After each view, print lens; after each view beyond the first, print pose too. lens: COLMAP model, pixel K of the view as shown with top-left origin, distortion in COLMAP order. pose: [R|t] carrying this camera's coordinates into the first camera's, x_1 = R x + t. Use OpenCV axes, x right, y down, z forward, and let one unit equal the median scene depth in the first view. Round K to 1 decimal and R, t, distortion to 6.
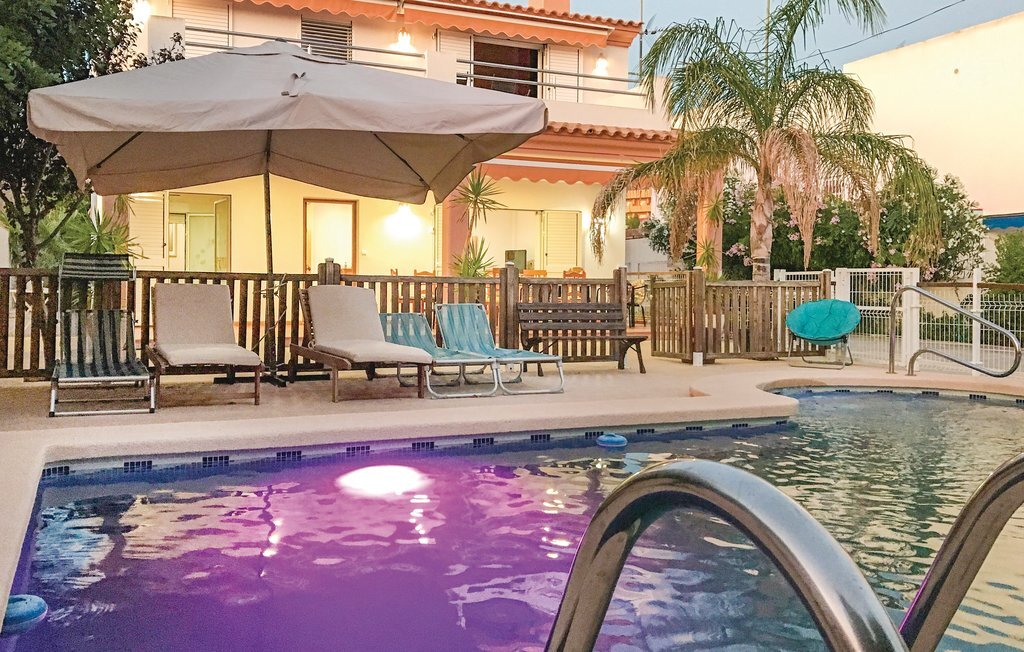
lens RADIAL K [[907.0, 0, 512.0], [0, 907.0, 326.0], [0, 0, 1]] dist [0.036573, -0.010808]
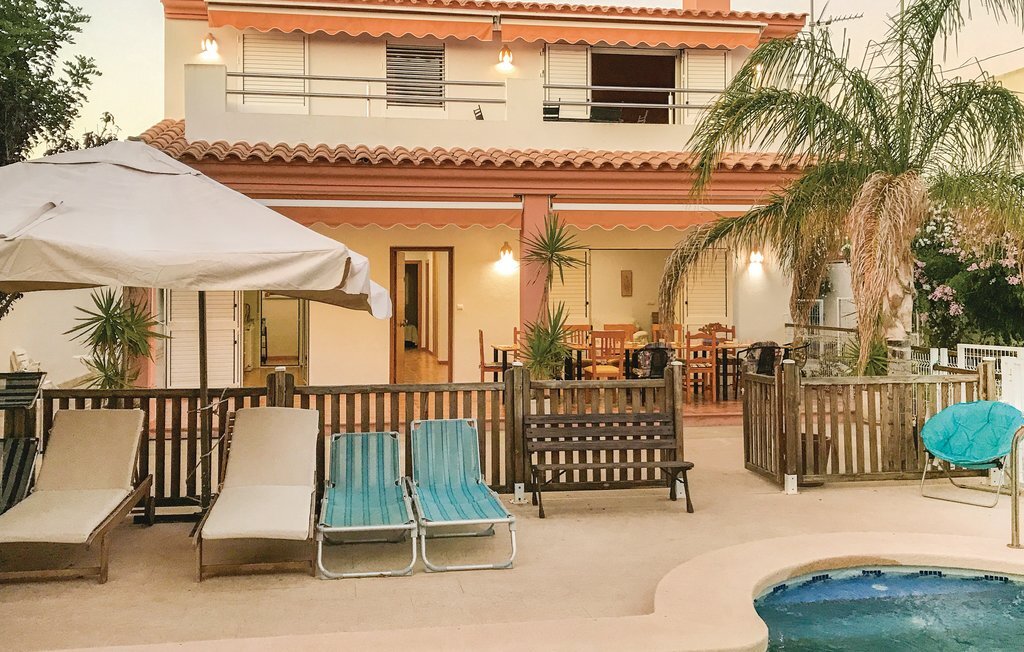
lens RADIAL K [[1012.9, 0, 512.0], [0, 1012.9, 326.0], [0, 0, 1]] dist [0.006268, 0.001804]
pose [[0.969843, -0.003377, -0.243705, 0.173526], [0.000545, 0.999932, -0.011689, -0.077848], [0.243728, 0.011204, 0.969779, 0.122415]]
